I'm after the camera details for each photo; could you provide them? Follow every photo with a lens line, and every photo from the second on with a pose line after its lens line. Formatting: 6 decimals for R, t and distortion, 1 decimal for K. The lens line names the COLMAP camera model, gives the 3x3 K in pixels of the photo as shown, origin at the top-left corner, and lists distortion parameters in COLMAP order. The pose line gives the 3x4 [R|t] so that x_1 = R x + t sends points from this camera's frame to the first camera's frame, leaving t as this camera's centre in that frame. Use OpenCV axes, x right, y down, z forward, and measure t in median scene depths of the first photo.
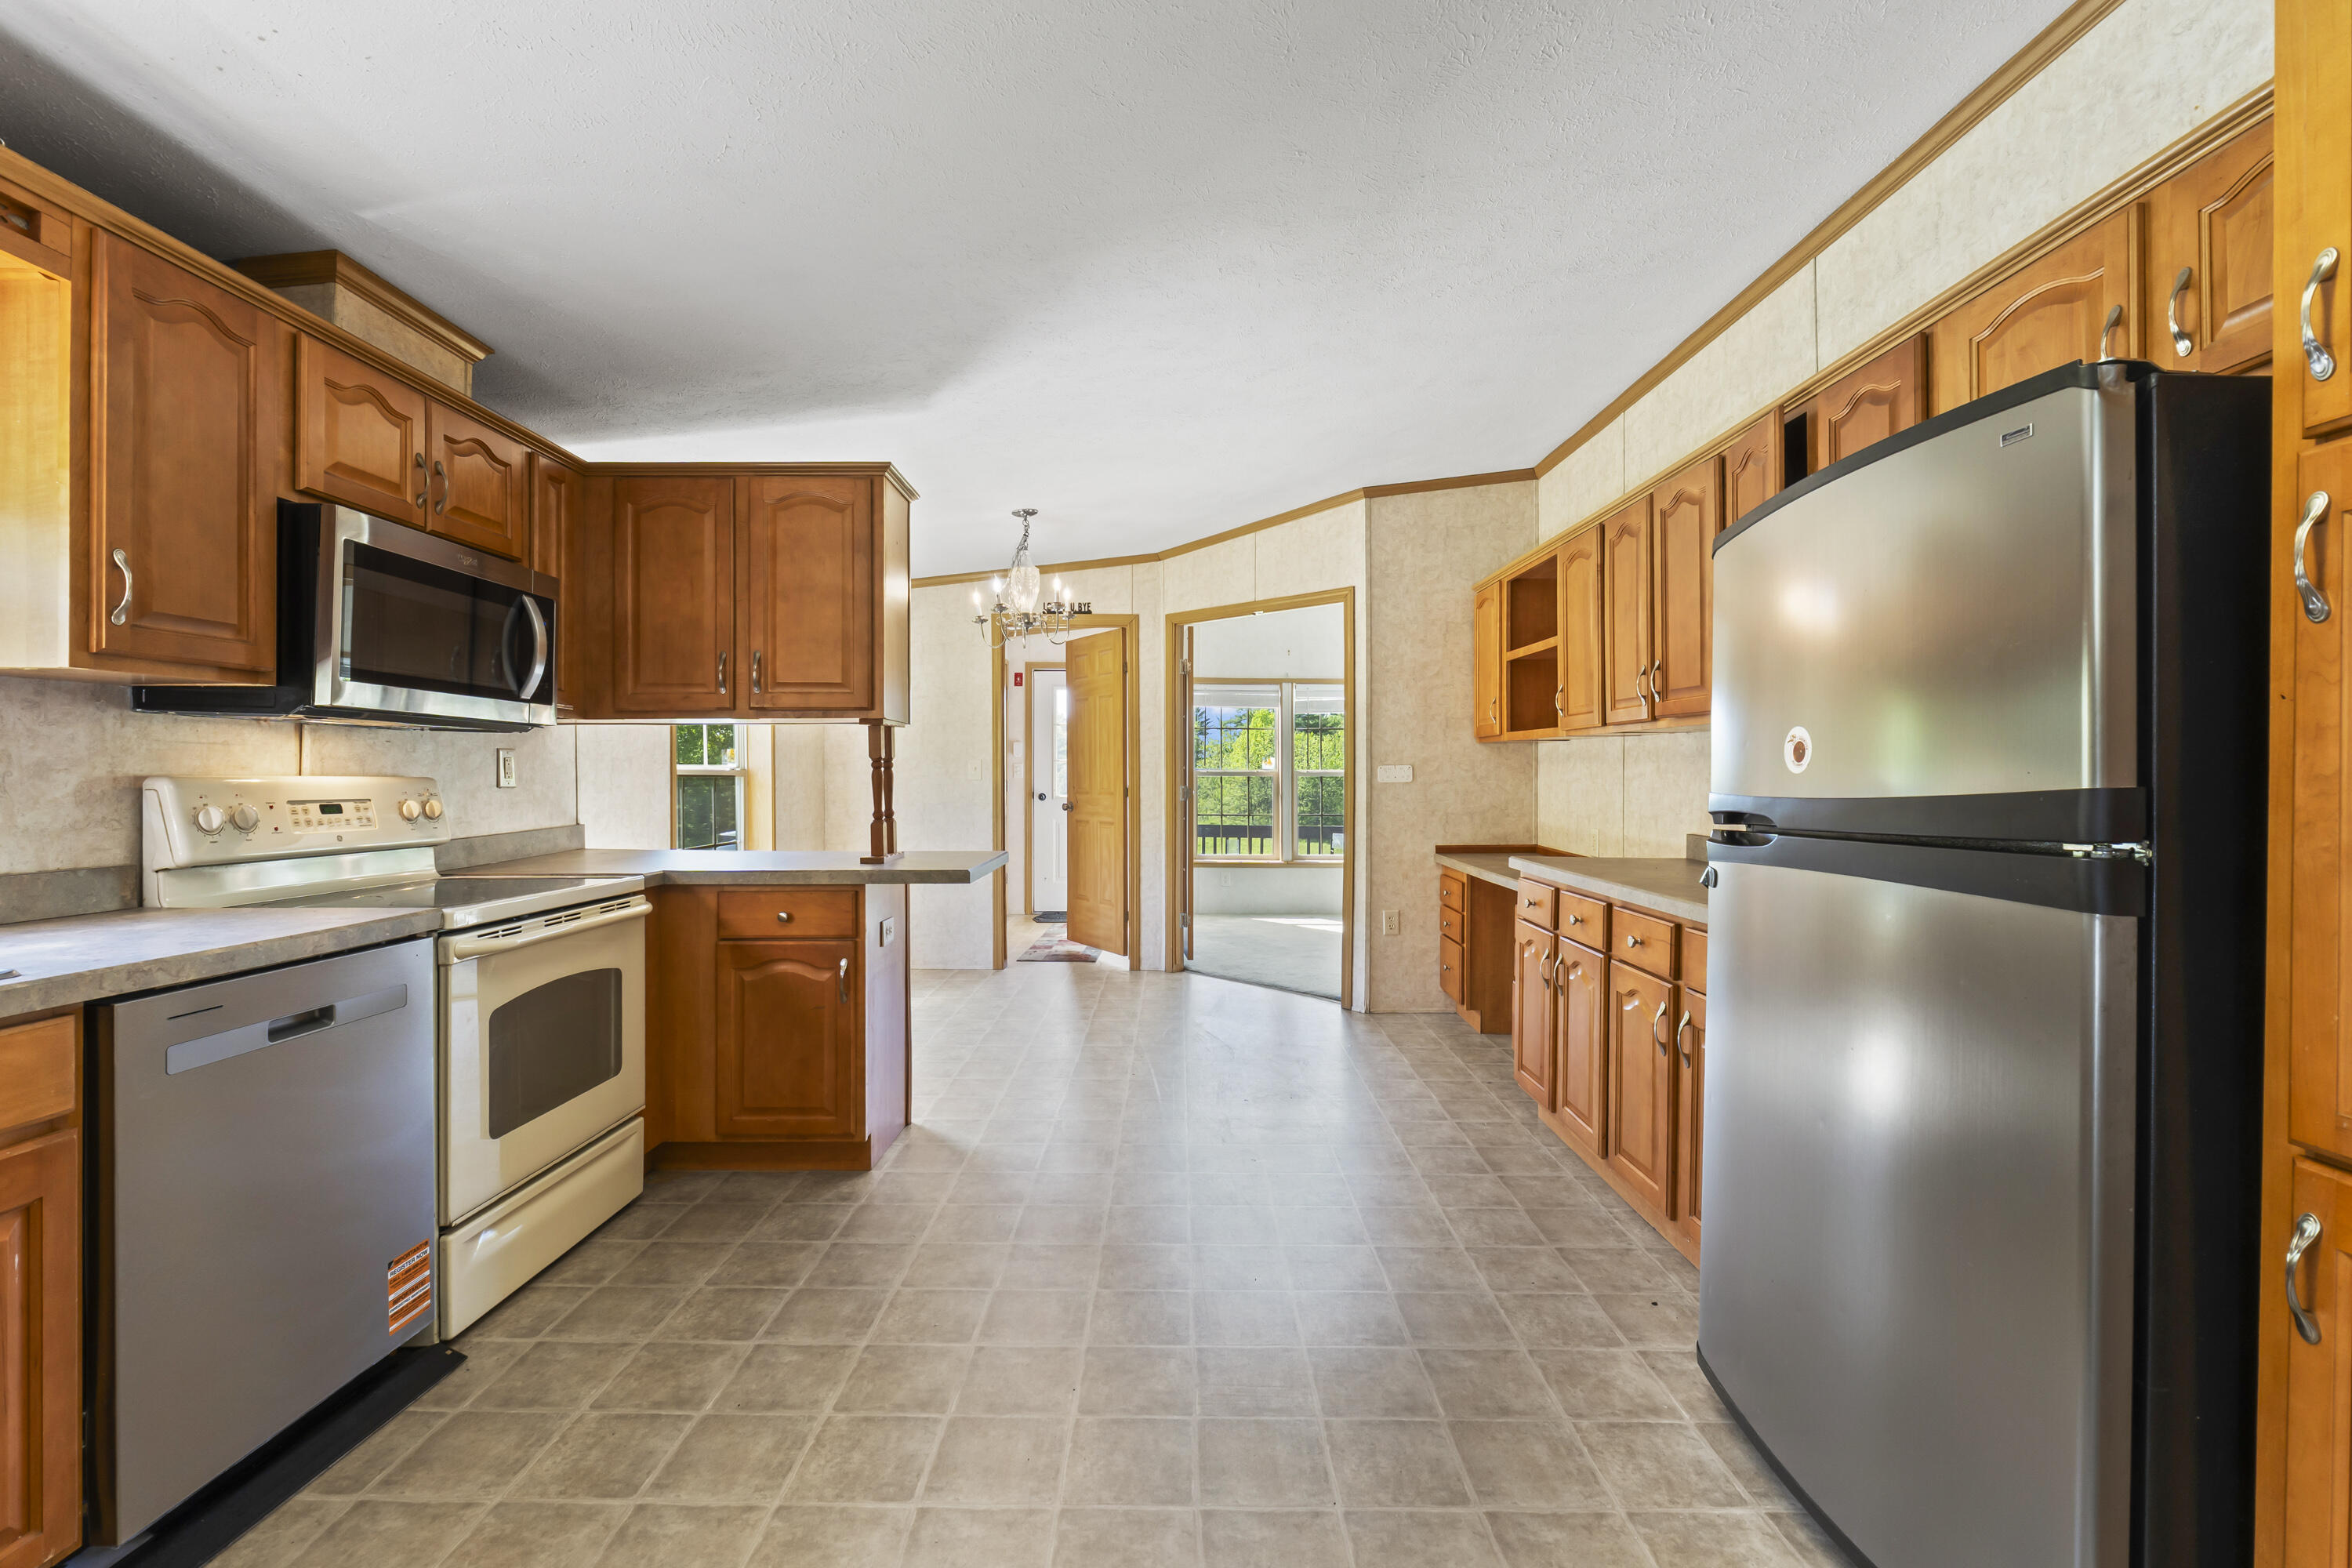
lens RADIAL K [[996.7, 0, 1178.8], [0, 996.7, 780.2], [0, 0, 1]] dist [-0.009736, 0.000761]
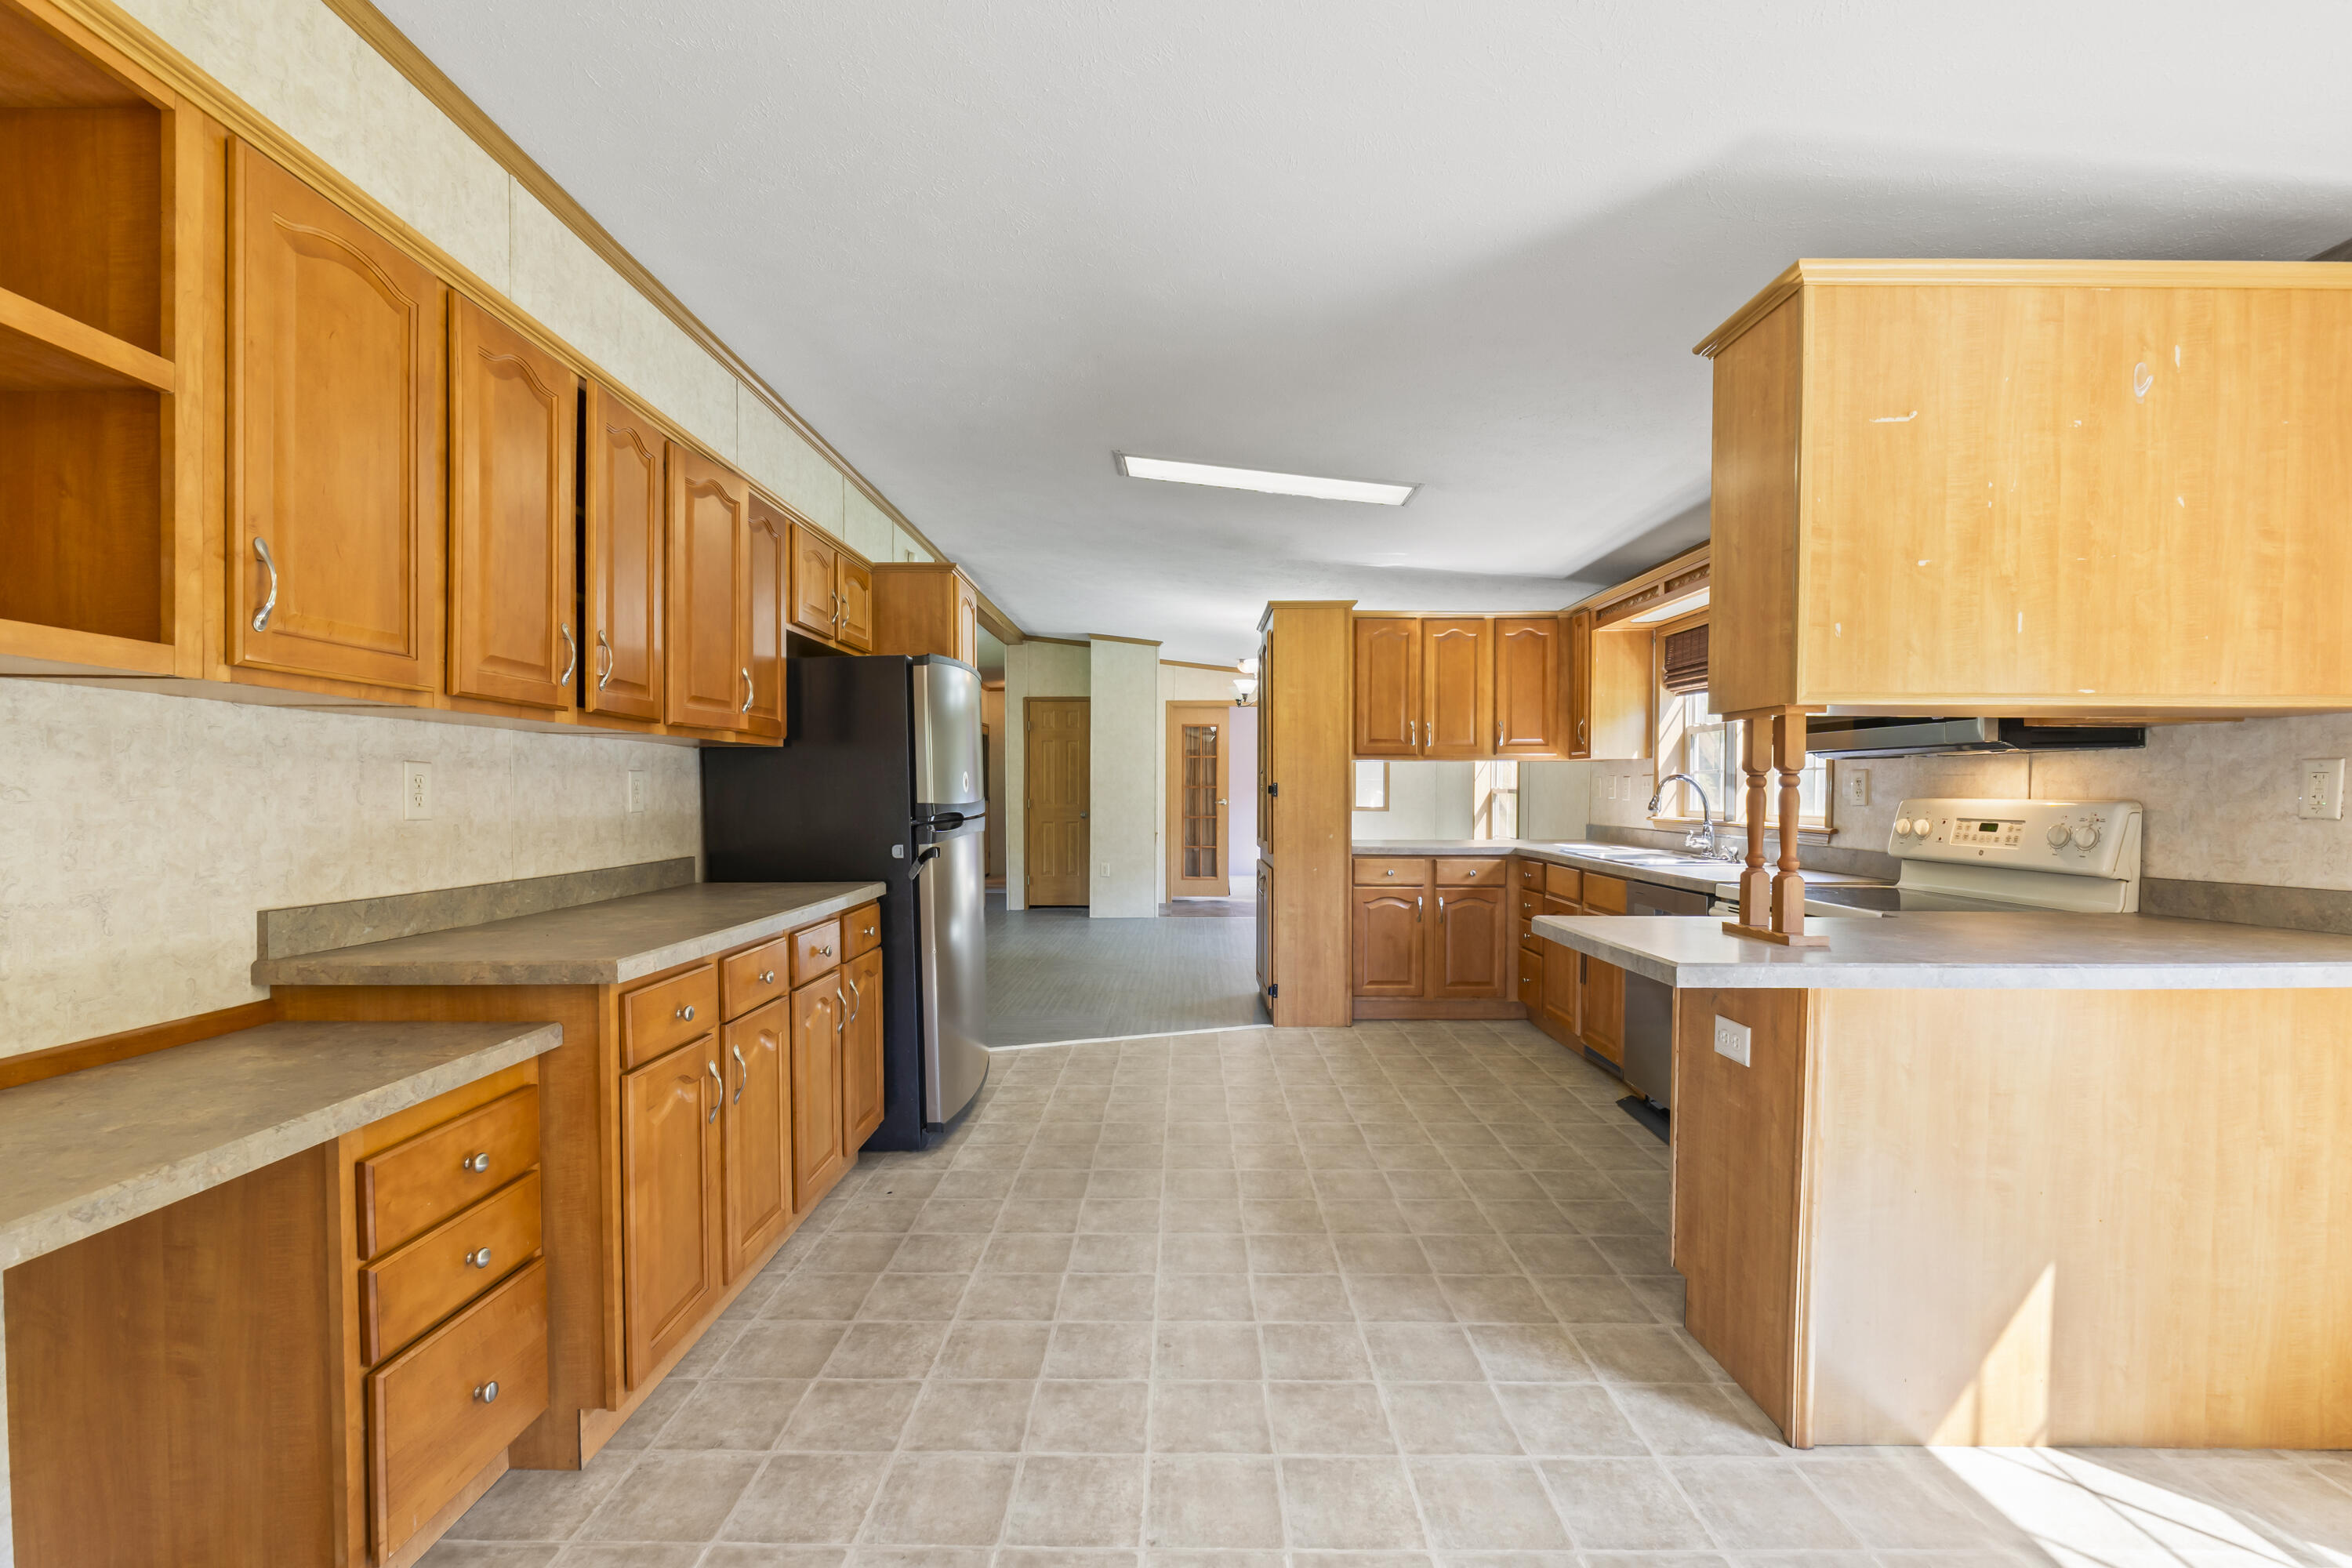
lens RADIAL K [[996.7, 0, 1163.3], [0, 996.7, 818.3], [0, 0, 1]] dist [-0.009736, 0.000761]
pose [[-0.999703, -0.004659, 0.023928, 0.087997], [-0.004007, 0.999621, 0.027245, -0.010172], [-0.024046, 0.027141, -0.999342, 2.368628]]
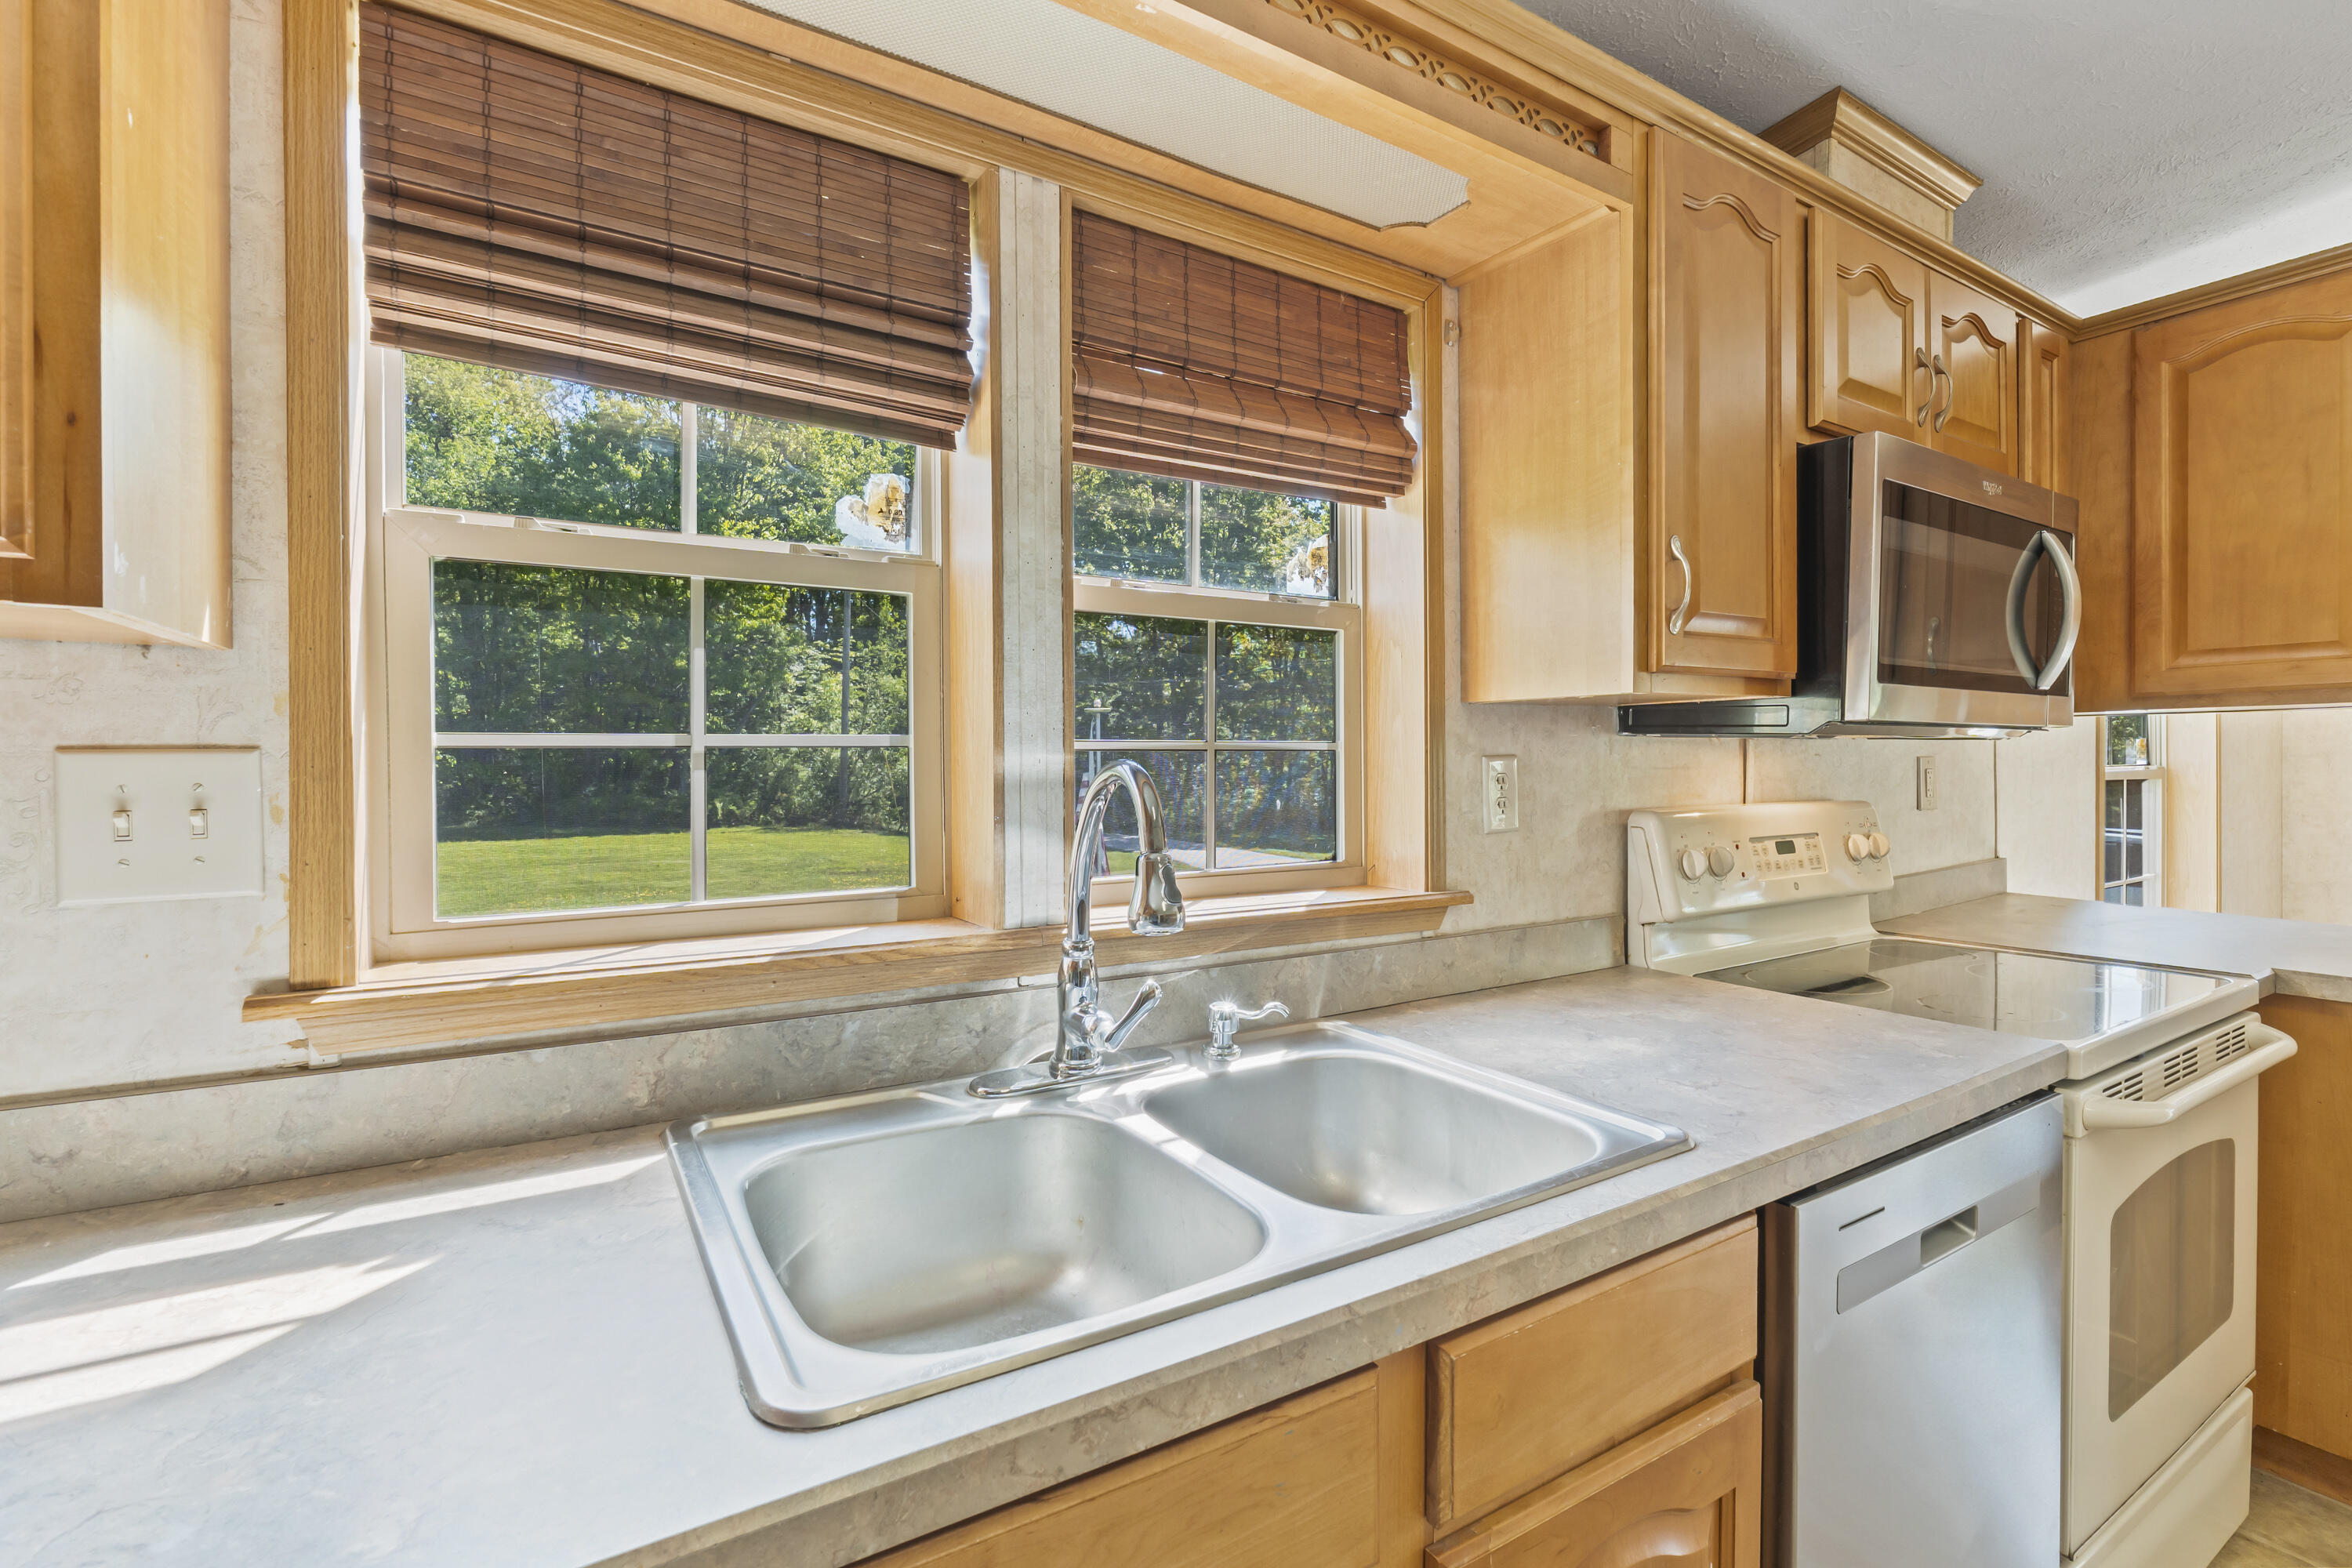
lens RADIAL K [[1063.1, 0, 1184.8], [0, 1063.1, 774.5], [0, 0, 1]] dist [-0.004383, 0.000051]
pose [[0.529874, 0.007588, -0.848042, -0.434657], [0.006182, 0.999899, 0.012809, -0.045476], [0.848054, -0.012030, 0.529774, 0.173557]]
